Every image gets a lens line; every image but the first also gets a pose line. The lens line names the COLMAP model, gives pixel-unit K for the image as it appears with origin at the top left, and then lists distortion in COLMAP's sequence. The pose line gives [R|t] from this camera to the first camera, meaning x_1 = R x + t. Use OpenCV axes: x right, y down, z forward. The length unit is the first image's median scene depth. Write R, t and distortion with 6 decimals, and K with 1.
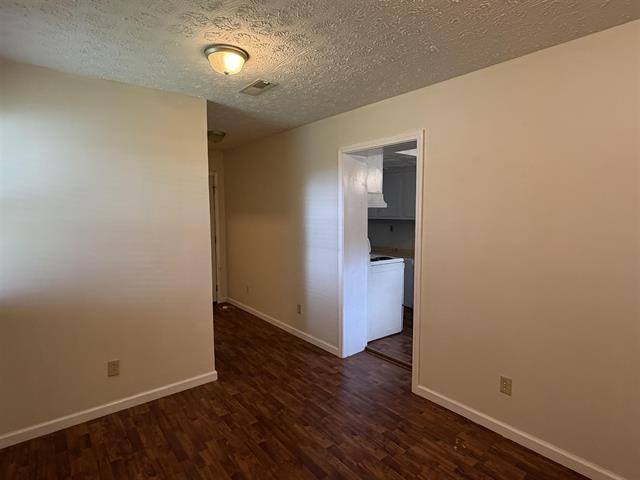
lens RADIAL K [[348.8, 0, 321.1], [0, 348.8, 240.1], [0, 0, 1]] dist [0.003858, 0.000571]
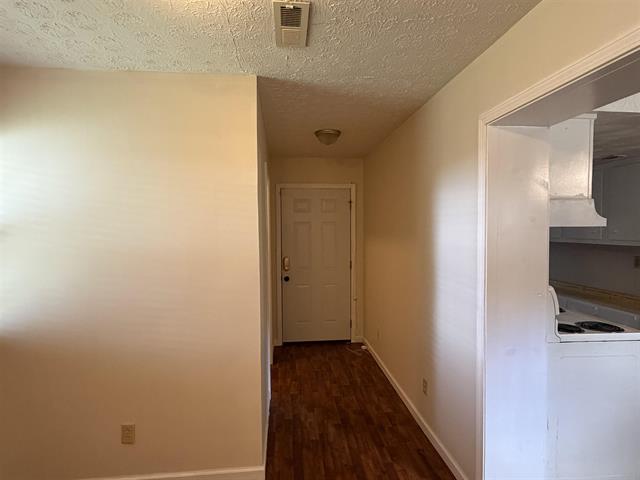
lens RADIAL K [[348.8, 0, 318.6], [0, 348.8, 240.2], [0, 0, 1]] dist [0.003858, 0.000571]
pose [[0.836288, 0.018864, -0.547966, 0.123649], [-0.044168, 0.998478, -0.033034, -0.040500], [0.546509, 0.051828, 0.835848, 0.371598]]
